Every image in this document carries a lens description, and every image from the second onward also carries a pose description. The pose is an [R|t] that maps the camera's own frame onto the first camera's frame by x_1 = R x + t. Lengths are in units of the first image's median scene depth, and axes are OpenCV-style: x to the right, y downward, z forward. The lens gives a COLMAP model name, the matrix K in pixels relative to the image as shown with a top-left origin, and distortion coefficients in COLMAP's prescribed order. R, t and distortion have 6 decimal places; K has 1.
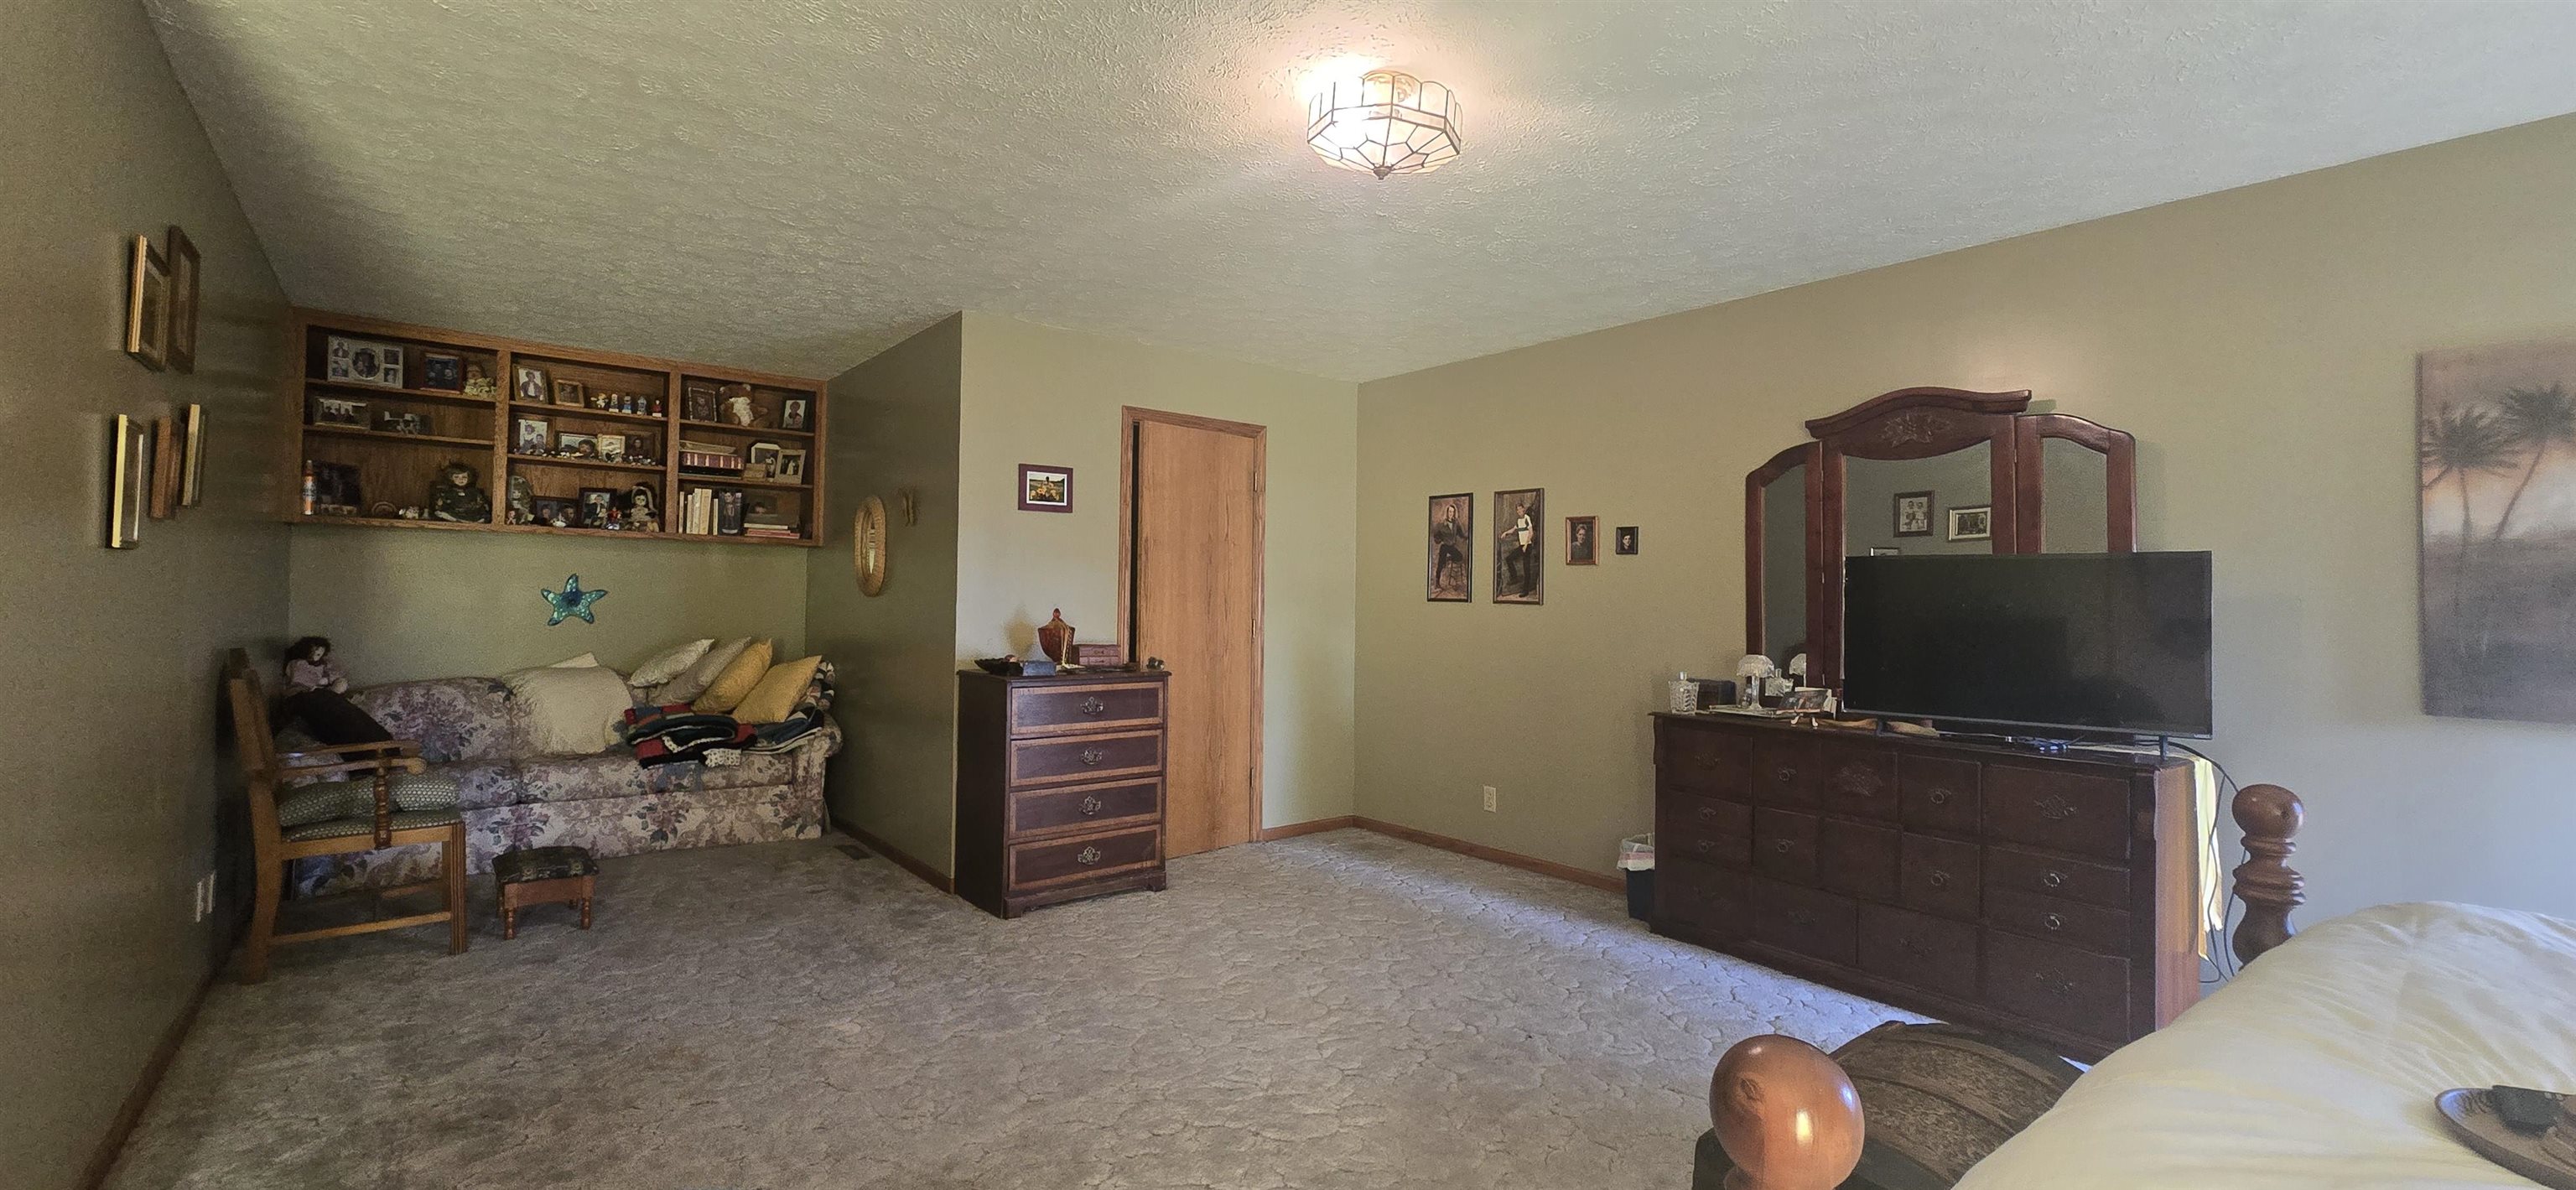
lens RADIAL K [[1051.4, 0, 1274.4], [0, 1051.4, 578.0], [0, 0, 1]] dist [-0.001673, 0.000436]
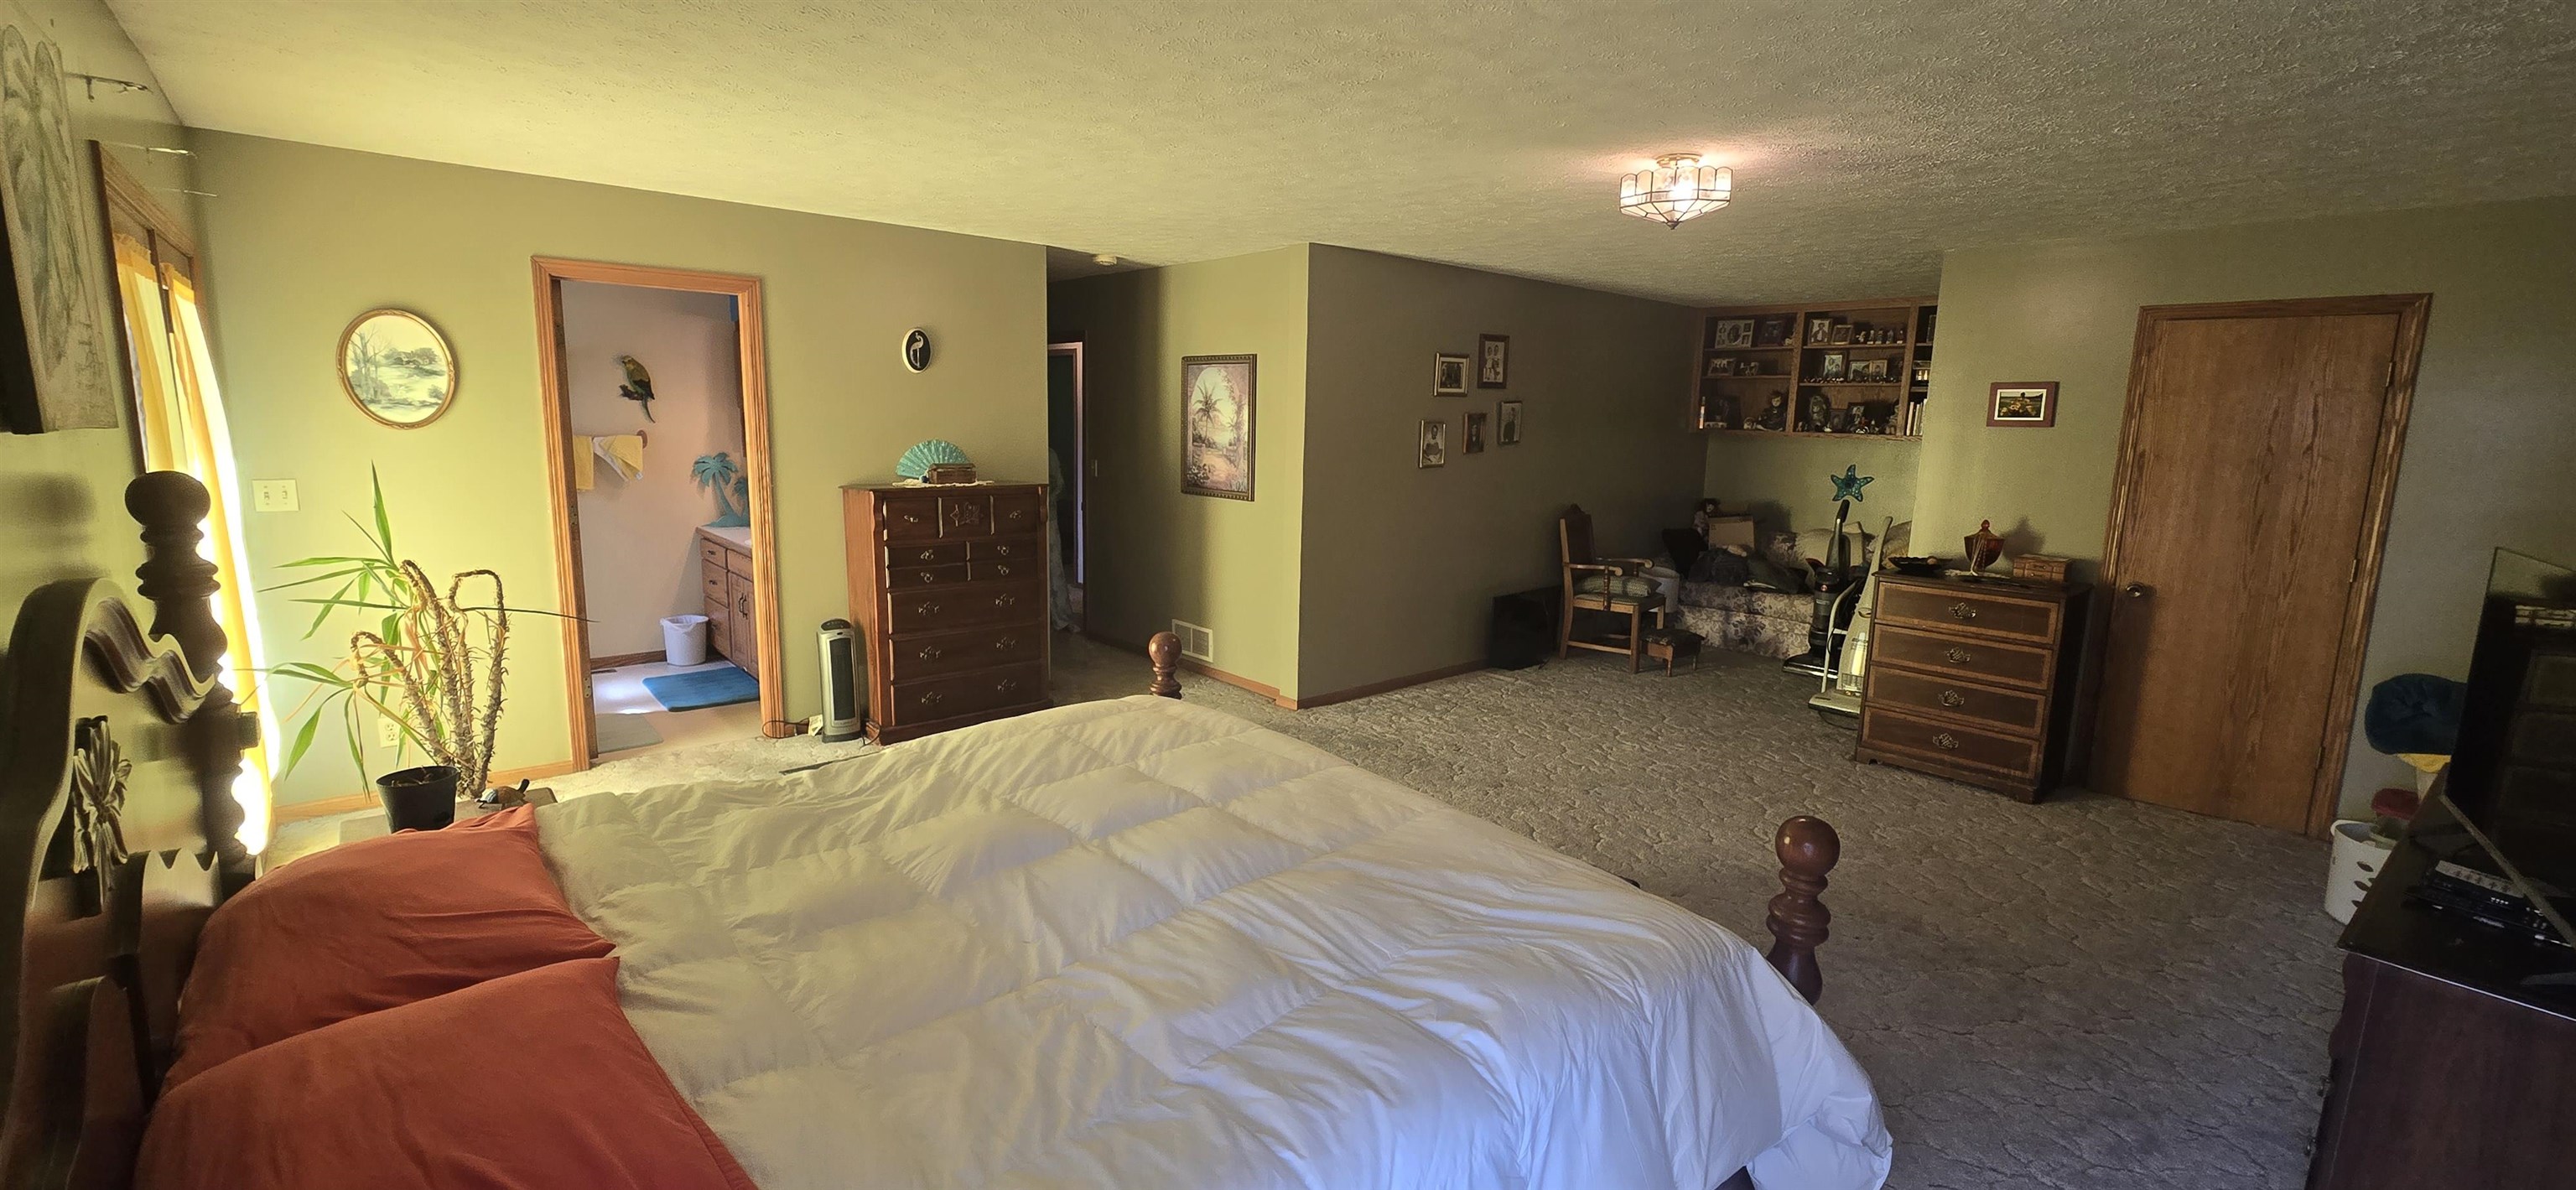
lens RADIAL K [[1051.4, 0, 1274.4], [0, 1051.4, 578.0], [0, 0, 1]] dist [-0.001673, 0.000436]
pose [[0.041795, 0.142787, -0.988871, 0.781670], [0.001880, 0.989722, 0.142989, -0.063110], [0.999124, -0.007836, 0.041097, 0.209620]]
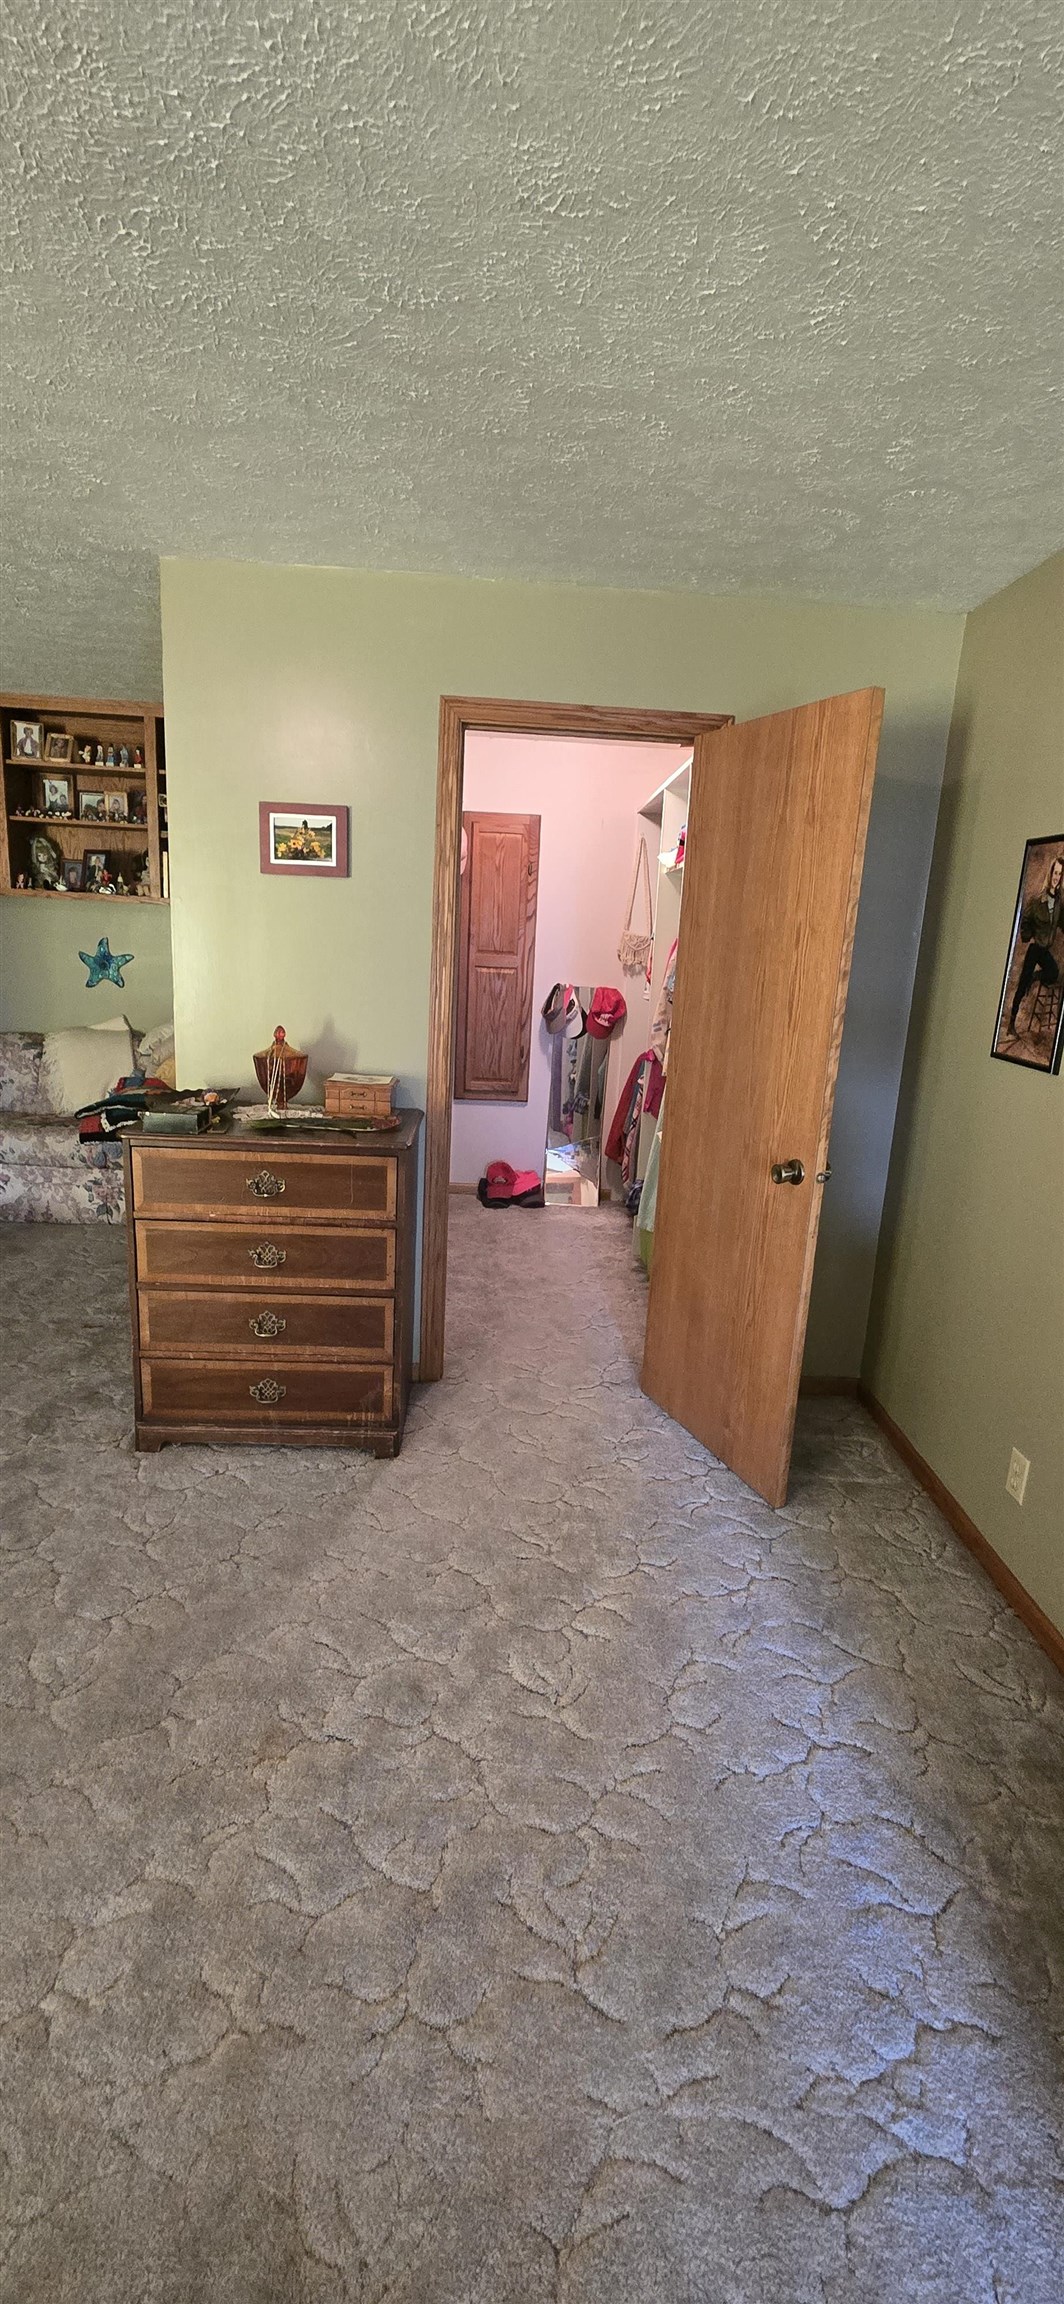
lens RADIAL K [[940.3, 0, 542.8], [0, 940.3, 1145.2], [0, 0, 1]] dist [-0.001673, 0.000436]
pose [[0.800228, 0.163973, -0.576843, 0.268029], [-0.029338, 0.971445, 0.235443, -0.040654], [0.598978, -0.171485, 0.782189, 0.575514]]
